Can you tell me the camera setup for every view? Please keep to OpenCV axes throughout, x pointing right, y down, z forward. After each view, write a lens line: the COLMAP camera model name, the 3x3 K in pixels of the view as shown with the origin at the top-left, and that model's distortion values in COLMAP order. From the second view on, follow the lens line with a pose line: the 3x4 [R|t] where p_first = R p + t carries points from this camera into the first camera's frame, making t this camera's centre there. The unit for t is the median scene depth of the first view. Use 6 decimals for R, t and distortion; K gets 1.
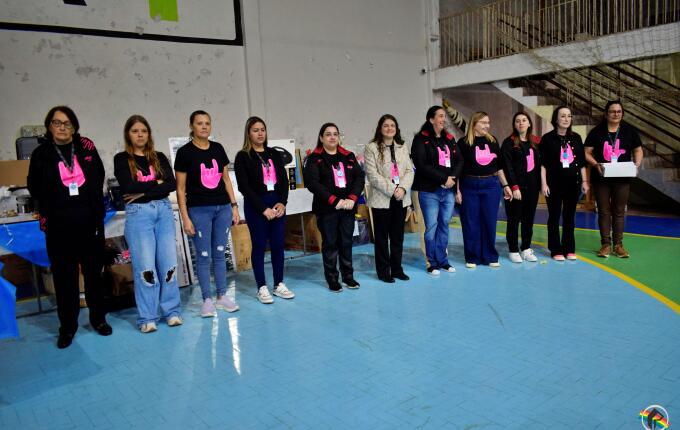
lens RADIAL K [[530.7, 0, 339.9], [0, 530.7, 214.0], [0, 0, 1]] dist [-0.008327, 0.011707]
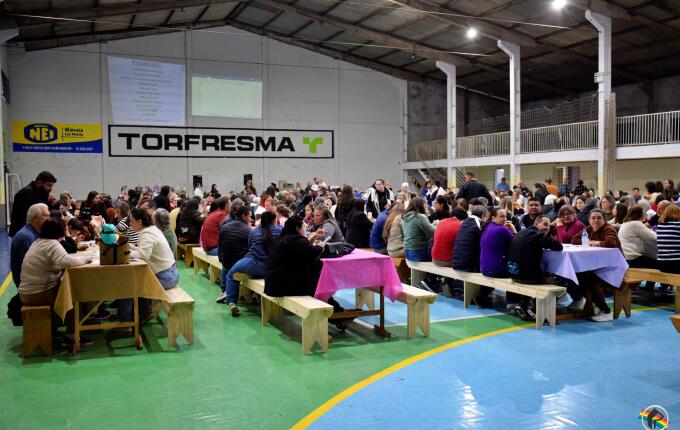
lens RADIAL K [[654.1, 0, 340.3], [0, 654.1, 214.3], [0, 0, 1]] dist [-0.002121, 0.000000]
pose [[0.973639, 0.050706, -0.222386, 0.721107], [-0.069587, 0.994530, -0.077897, 0.327558], [0.217220, 0.091319, 0.971842, -2.709683]]
